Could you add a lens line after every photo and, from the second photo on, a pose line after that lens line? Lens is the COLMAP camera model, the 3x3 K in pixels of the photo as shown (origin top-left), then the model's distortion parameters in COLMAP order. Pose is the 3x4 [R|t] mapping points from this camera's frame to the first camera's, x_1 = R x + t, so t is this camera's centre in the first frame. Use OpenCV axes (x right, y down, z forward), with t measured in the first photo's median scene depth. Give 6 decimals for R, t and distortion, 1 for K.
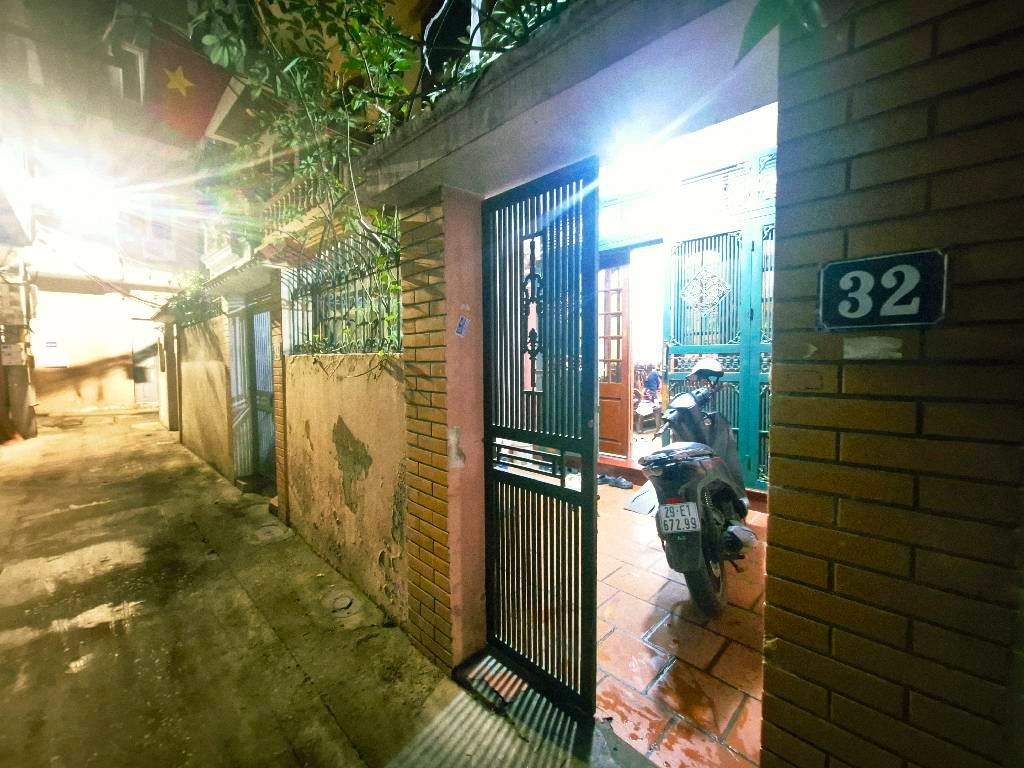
lens RADIAL K [[423.4, 0, 514.5], [0, 423.4, 377.4], [0, 0, 1]] dist [0.001823, -0.000297]
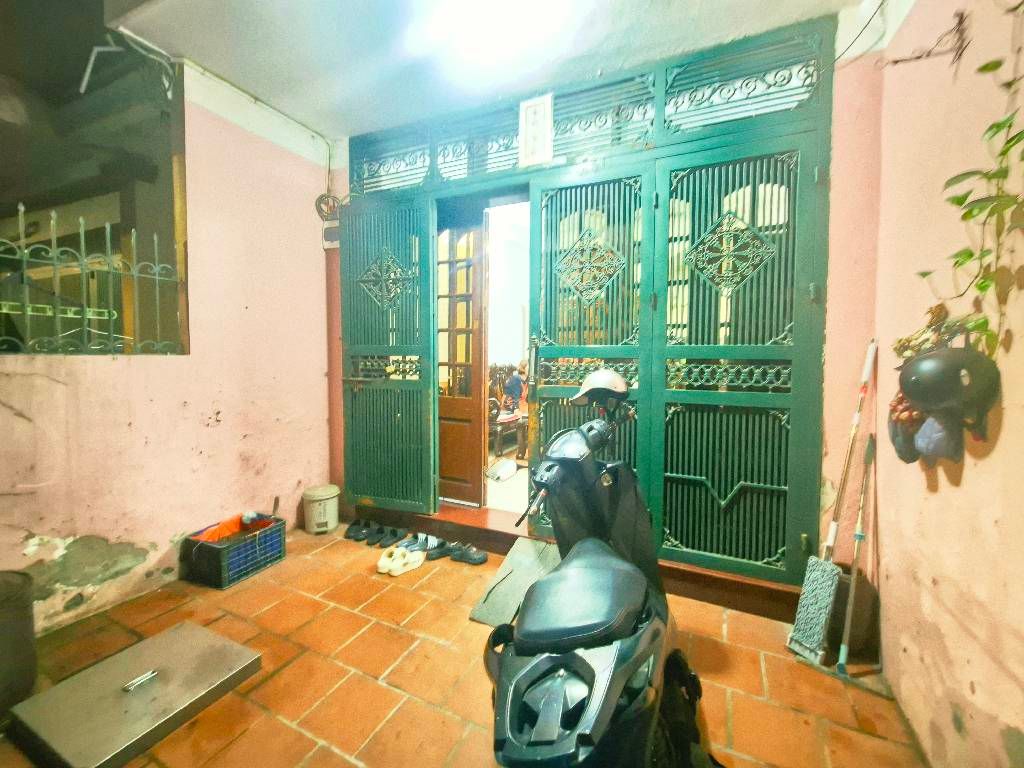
lens RADIAL K [[423.4, 0, 514.5], [0, 423.4, 377.4], [0, 0, 1]] dist [0.001823, -0.000297]
pose [[0.949359, -0.004064, 0.314168, 0.115444], [0.000280, 0.999927, 0.012090, -0.031277], [-0.314195, -0.011390, 0.949290, 0.365571]]
